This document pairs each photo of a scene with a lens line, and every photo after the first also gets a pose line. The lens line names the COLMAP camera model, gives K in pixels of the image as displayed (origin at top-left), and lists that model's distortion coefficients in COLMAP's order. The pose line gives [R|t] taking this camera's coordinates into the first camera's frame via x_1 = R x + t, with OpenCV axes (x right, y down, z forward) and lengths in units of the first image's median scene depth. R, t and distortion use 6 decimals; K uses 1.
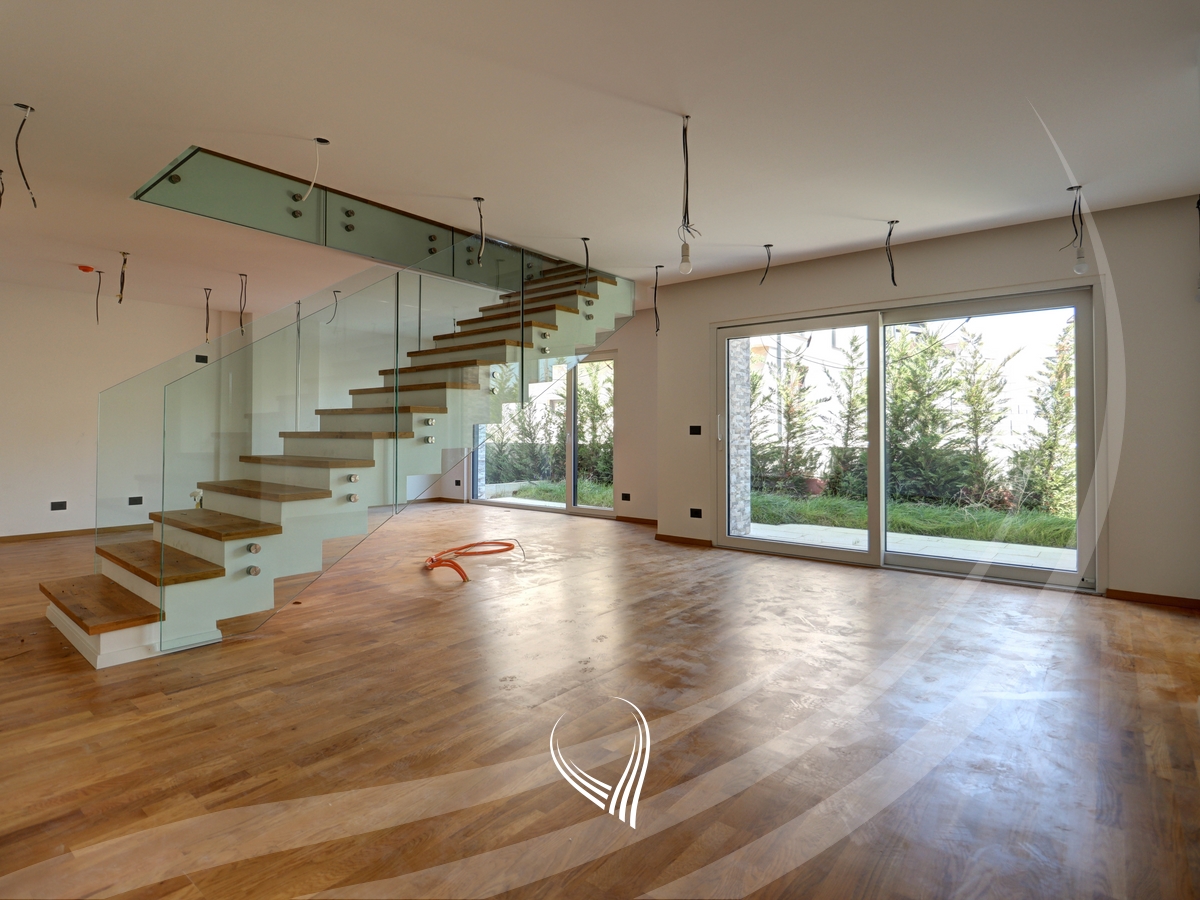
lens RADIAL K [[630.9, 0, 605.8], [0, 630.9, 438.6], [0, 0, 1]] dist [-0.000219, -0.000192]
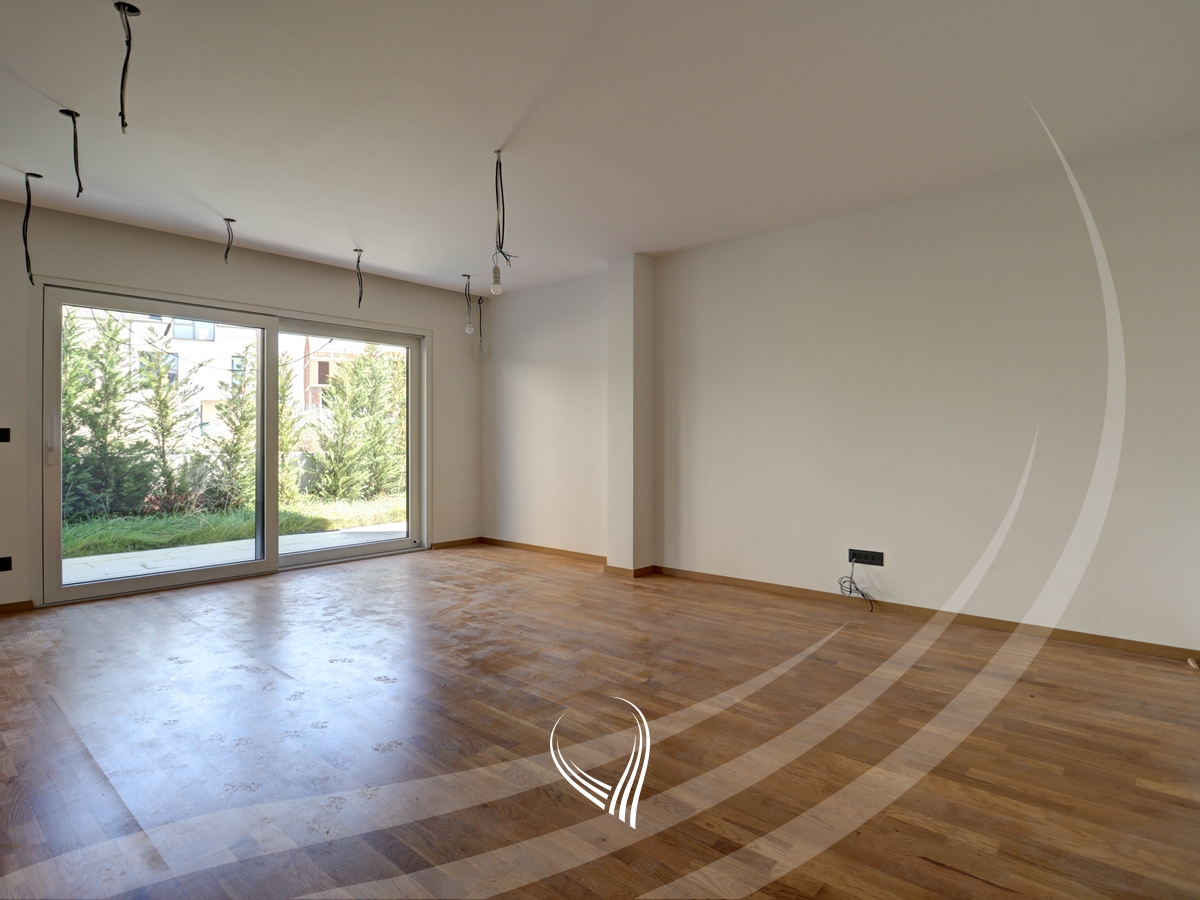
lens RADIAL K [[630.9, 0, 605.5], [0, 630.9, 448.4], [0, 0, 1]] dist [-0.000219, -0.000192]
pose [[0.062990, -0.017571, 0.997859, -0.510899], [0.009365, 0.999811, 0.017014, -0.004868], [-0.997970, 0.008273, 0.063143, 0.392886]]
